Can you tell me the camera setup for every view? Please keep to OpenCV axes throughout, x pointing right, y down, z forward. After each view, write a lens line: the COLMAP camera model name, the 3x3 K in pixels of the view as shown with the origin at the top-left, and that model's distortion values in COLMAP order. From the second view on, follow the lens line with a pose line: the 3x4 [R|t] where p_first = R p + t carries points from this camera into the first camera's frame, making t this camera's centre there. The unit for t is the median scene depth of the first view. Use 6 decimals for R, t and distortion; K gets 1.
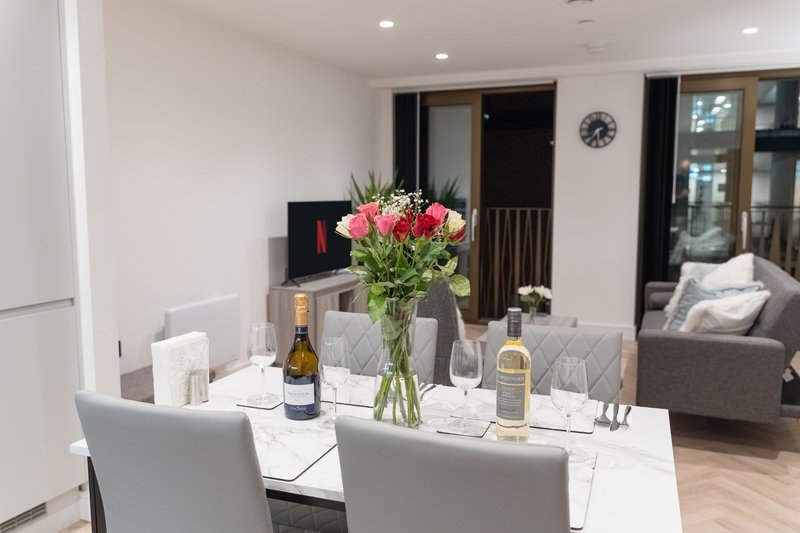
lens RADIAL K [[647.4, 0, 400.0], [0, 647.4, 266.5], [0, 0, 1]] dist [0.003593, 0.001151]
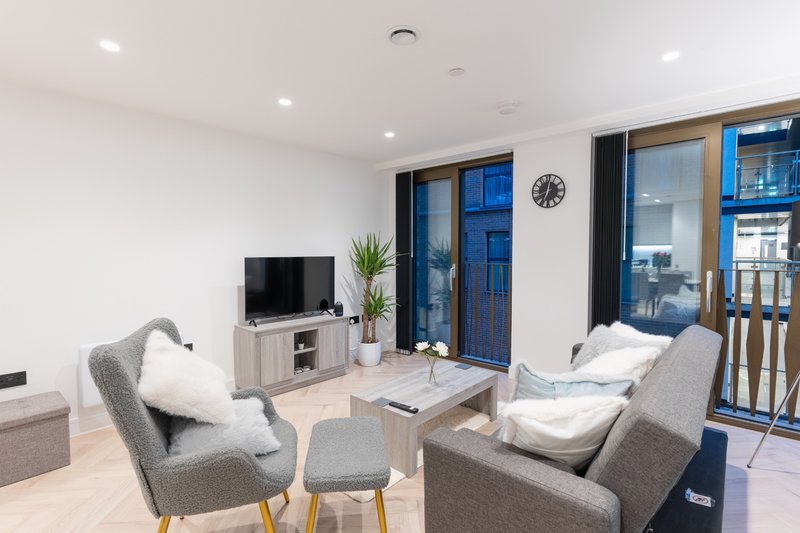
lens RADIAL K [[389.2, 0, 400.0], [0, 389.2, 266.5], [0, 0, 1]] dist [0.005162, 0.000403]
pose [[0.942703, 0.011819, -0.333424, 0.319737], [-0.035906, 0.997162, -0.066173, -0.039741], [0.331696, 0.074354, 0.940452, 0.358766]]
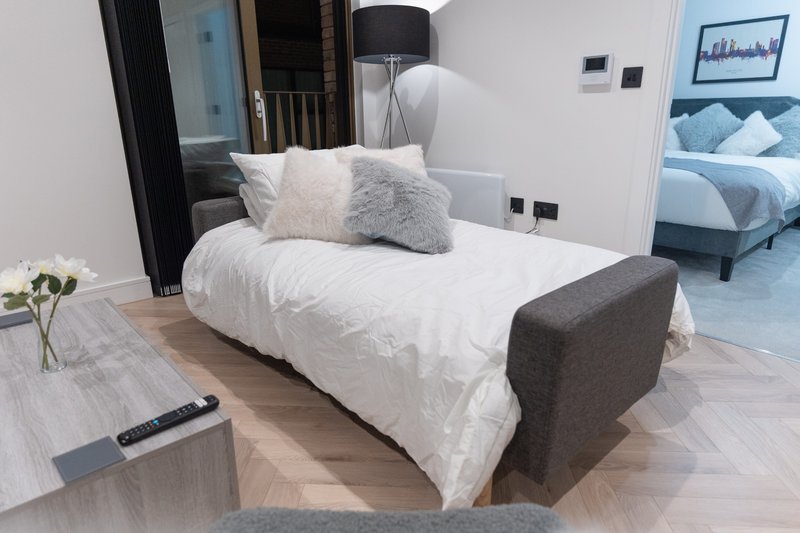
lens RADIAL K [[494.5, 0, 400.0], [0, 494.5, 266.5], [0, 0, 1]] dist [-0.002958, -0.002429]
pose [[0.426705, -0.273221, 0.862133, 0.050061], [0.118554, 0.961947, 0.246176, -0.008485], [-0.896587, -0.002835, 0.442860, 0.622156]]
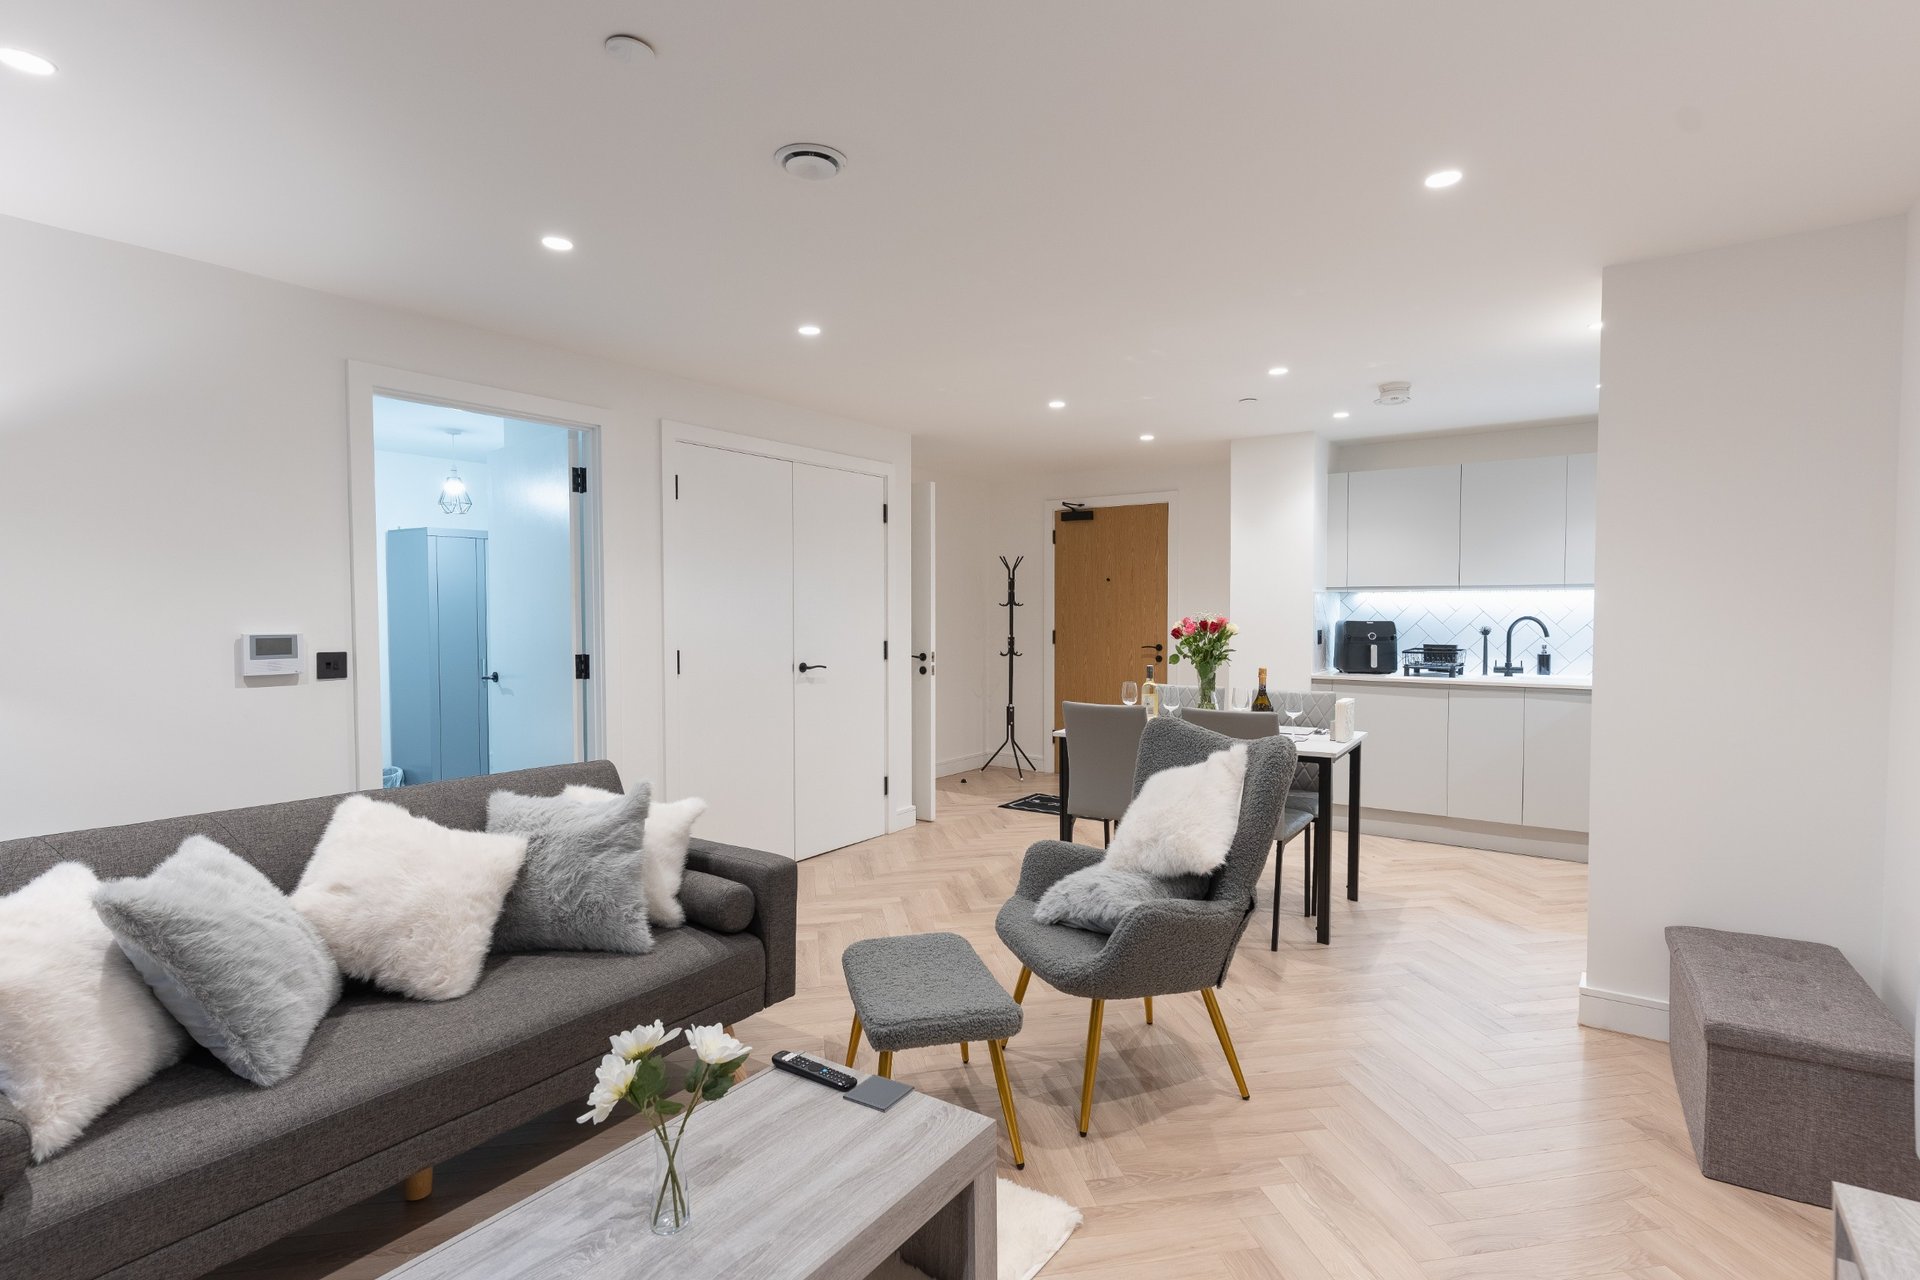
lens RADIAL K [[934.0, 0, 960.0], [0, 934.0, 640.0], [0, 0, 1]] dist [0.005162, 0.000403]
pose [[-0.976078, -0.006701, 0.217318, 0.032284], [0.025409, 0.989160, 0.144626, -0.133111], [-0.215931, 0.146688, -0.965327, 1.135052]]
